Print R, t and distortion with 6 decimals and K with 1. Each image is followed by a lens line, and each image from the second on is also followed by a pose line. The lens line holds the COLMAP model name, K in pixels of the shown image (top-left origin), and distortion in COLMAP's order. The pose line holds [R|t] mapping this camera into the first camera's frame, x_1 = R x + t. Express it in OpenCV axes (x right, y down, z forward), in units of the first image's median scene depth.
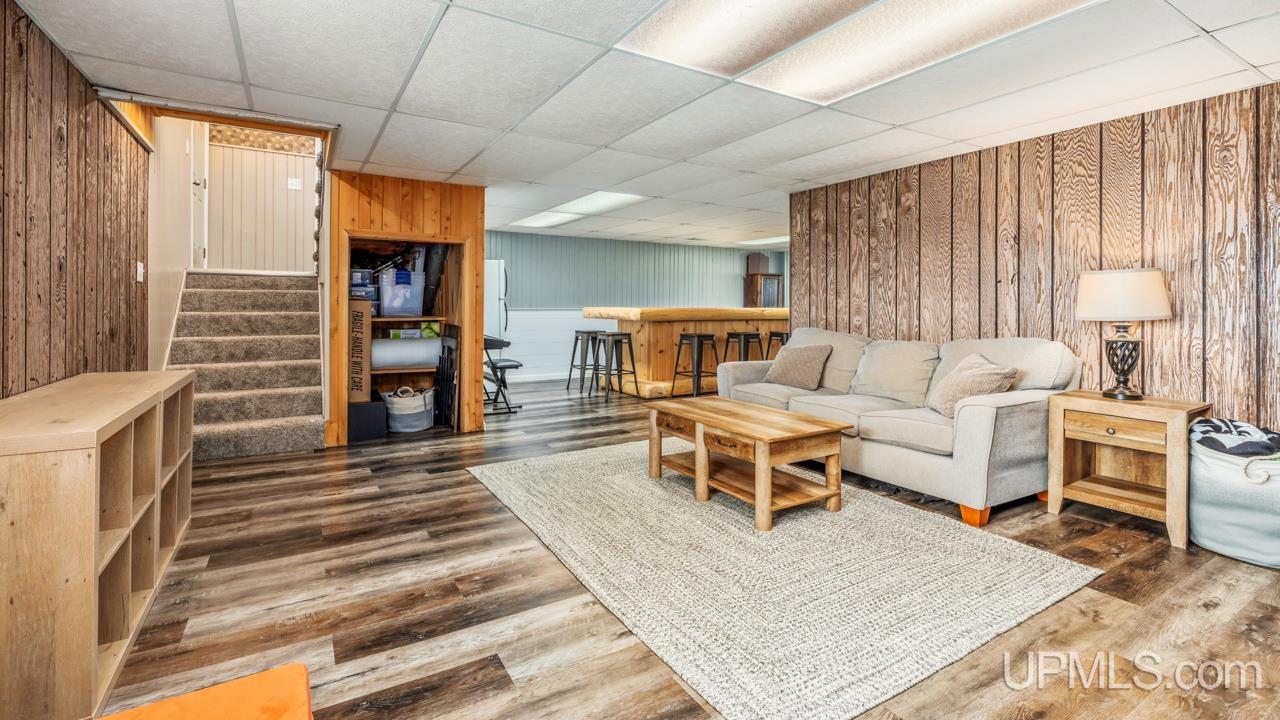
lens RADIAL K [[573.2, 0, 640.0], [0, 573.2, 360.0], [0, 0, 1]] dist [-0.000450, -0.000026]
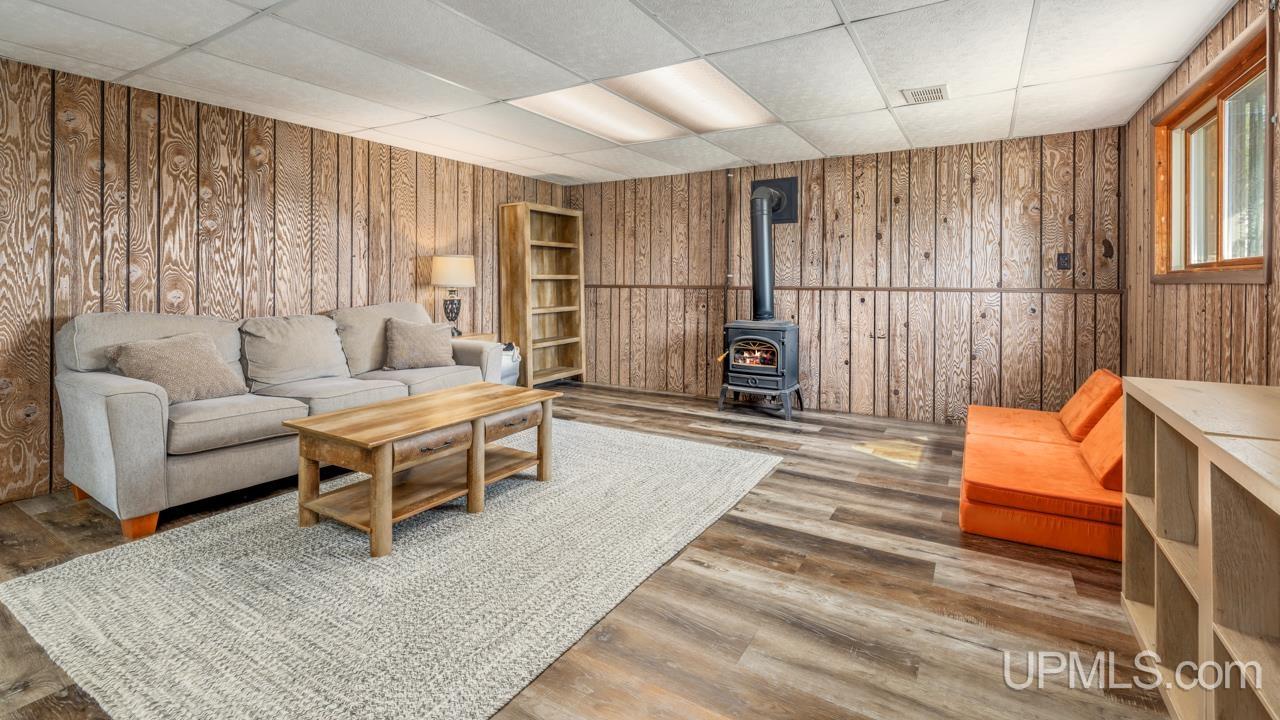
lens RADIAL K [[549.9, 0, 637.6], [0, 549.9, 329.4], [0, 0, 1]] dist [0.001313, 0.000104]
pose [[-0.455663, -0.084287, 0.886153, -0.632360], [0.078798, 0.987779, 0.134472, -0.097178], [-0.886658, 0.131101, -0.443452, 1.027993]]
